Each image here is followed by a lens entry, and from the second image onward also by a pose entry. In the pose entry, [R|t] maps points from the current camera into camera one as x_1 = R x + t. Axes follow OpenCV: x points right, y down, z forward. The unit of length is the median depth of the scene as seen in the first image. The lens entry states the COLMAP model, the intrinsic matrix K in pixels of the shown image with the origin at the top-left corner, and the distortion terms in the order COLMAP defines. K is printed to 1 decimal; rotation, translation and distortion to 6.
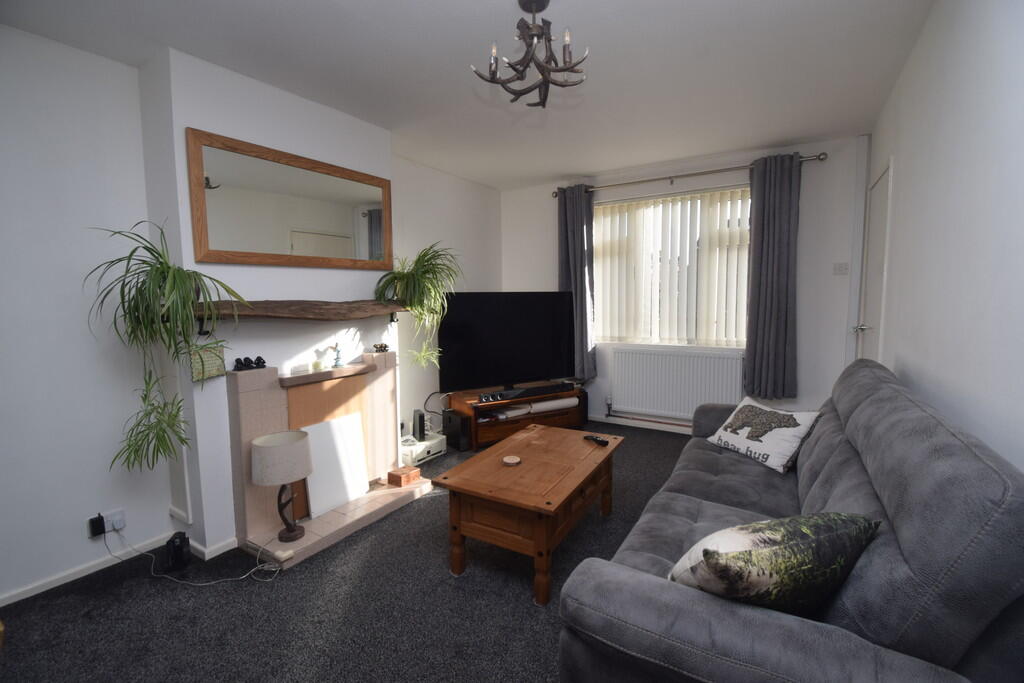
lens RADIAL K [[459.1, 0, 509.5], [0, 459.1, 337.3], [0, 0, 1]] dist [-0.000361, -0.000131]
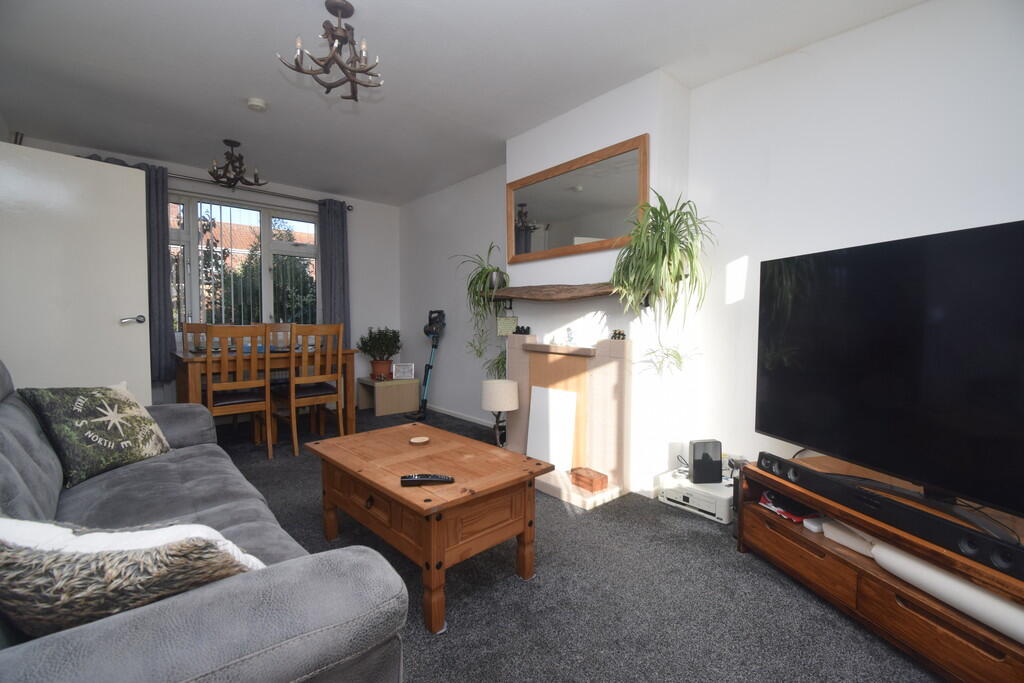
lens RADIAL K [[459.1, 0, 509.5], [0, 459.1, 337.3], [0, 0, 1]] dist [-0.000361, -0.000131]
pose [[-0.303456, 0.060780, -0.950905, 0.715719], [-0.078660, 0.992959, 0.088571, -0.040071], [0.949593, 0.101676, -0.296539, 1.216292]]
